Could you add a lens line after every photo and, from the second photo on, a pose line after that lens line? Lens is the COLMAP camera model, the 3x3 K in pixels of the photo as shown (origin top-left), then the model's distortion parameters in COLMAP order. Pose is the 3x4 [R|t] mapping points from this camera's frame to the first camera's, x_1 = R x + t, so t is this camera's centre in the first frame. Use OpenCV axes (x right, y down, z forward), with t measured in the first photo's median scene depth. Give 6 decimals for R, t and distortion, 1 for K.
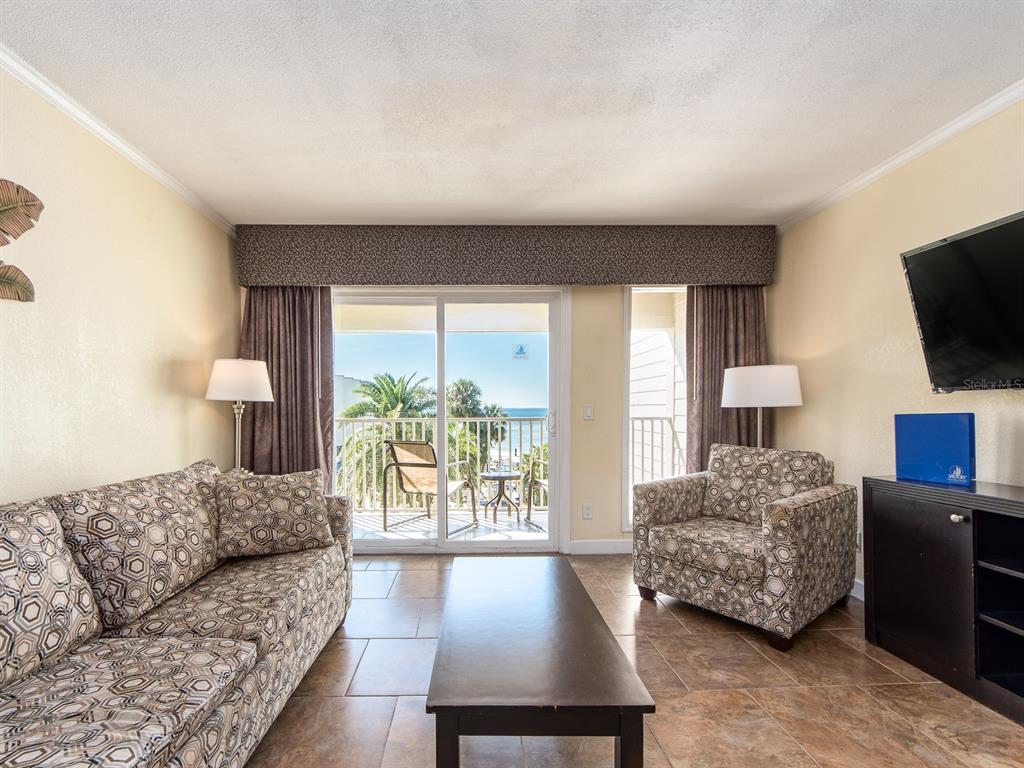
lens RADIAL K [[429.5, 0, 500.4], [0, 429.5, 415.3], [0, 0, 1]] dist [0.000526, -0.000615]
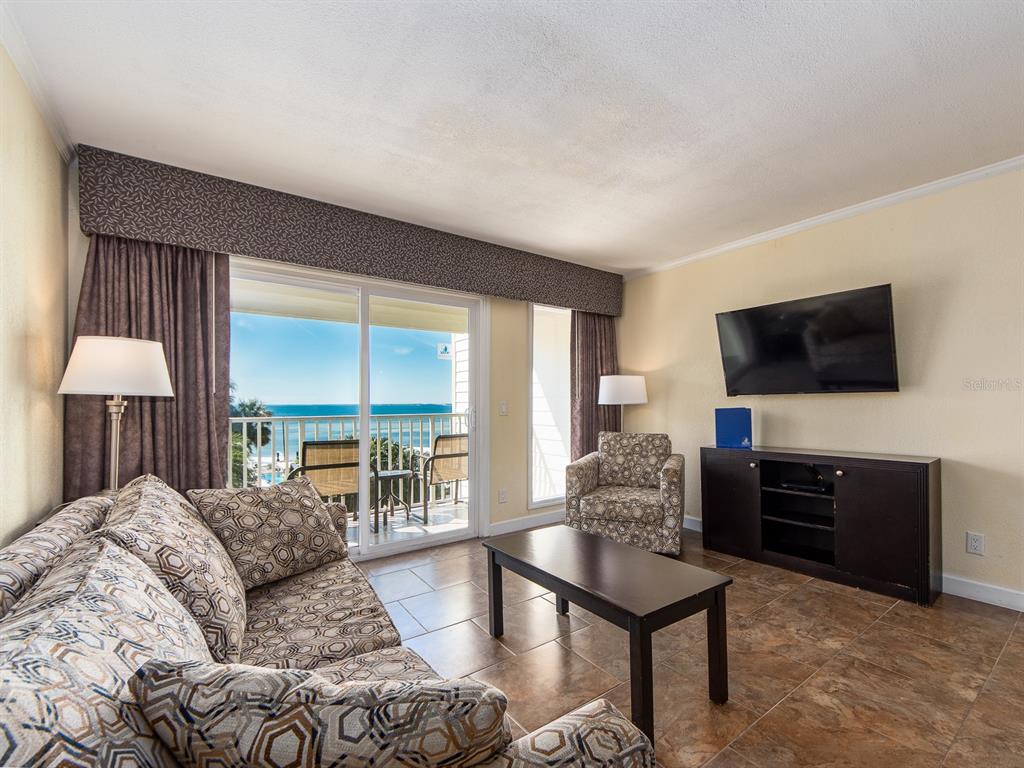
lens RADIAL K [[423.9, 0, 548.2], [0, 423.9, 404.4], [0, 0, 1]] dist [0.002141, -0.000328]
pose [[0.820121, 0.000245, 0.572190, -0.399270], [0.010051, 0.999839, -0.014834, -0.000446], [-0.572102, 0.017917, 0.819987, 0.006392]]
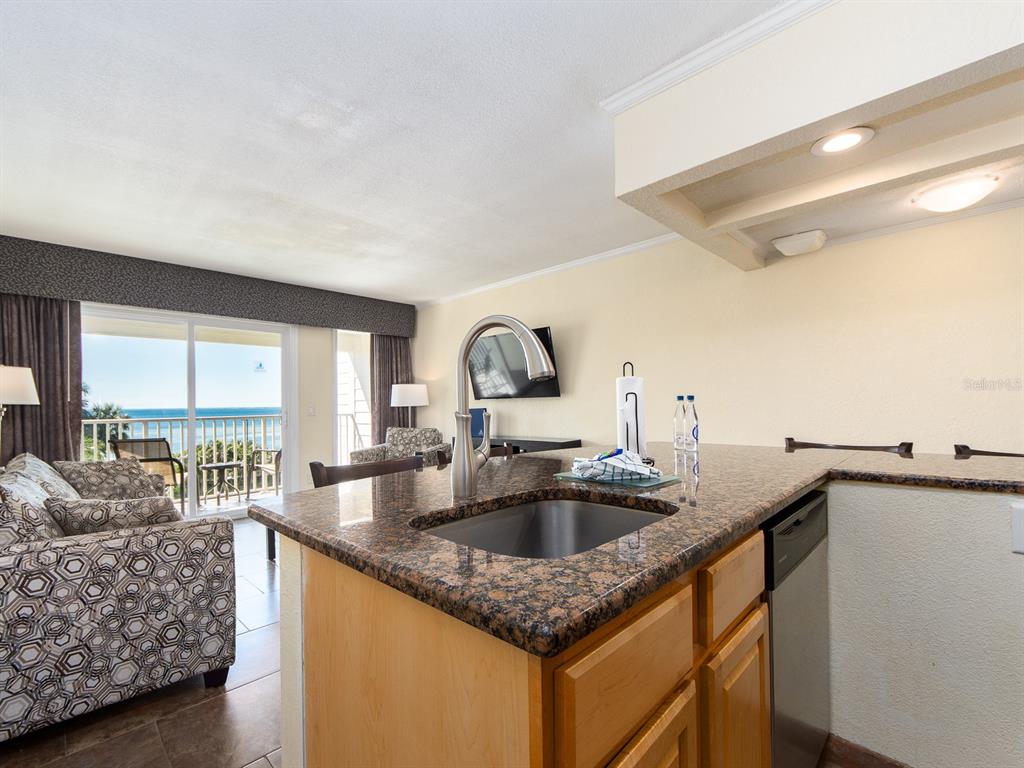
lens RADIAL K [[416.0, 0, 465.7], [0, 416.0, 405.0], [0, 0, 1]] dist [0.000615, -0.000002]
pose [[0.759550, -0.005490, 0.650426, -0.376524], [0.019984, 0.999689, -0.014899, 0.006788], [-0.650142, 0.024315, 0.759424, -0.512032]]
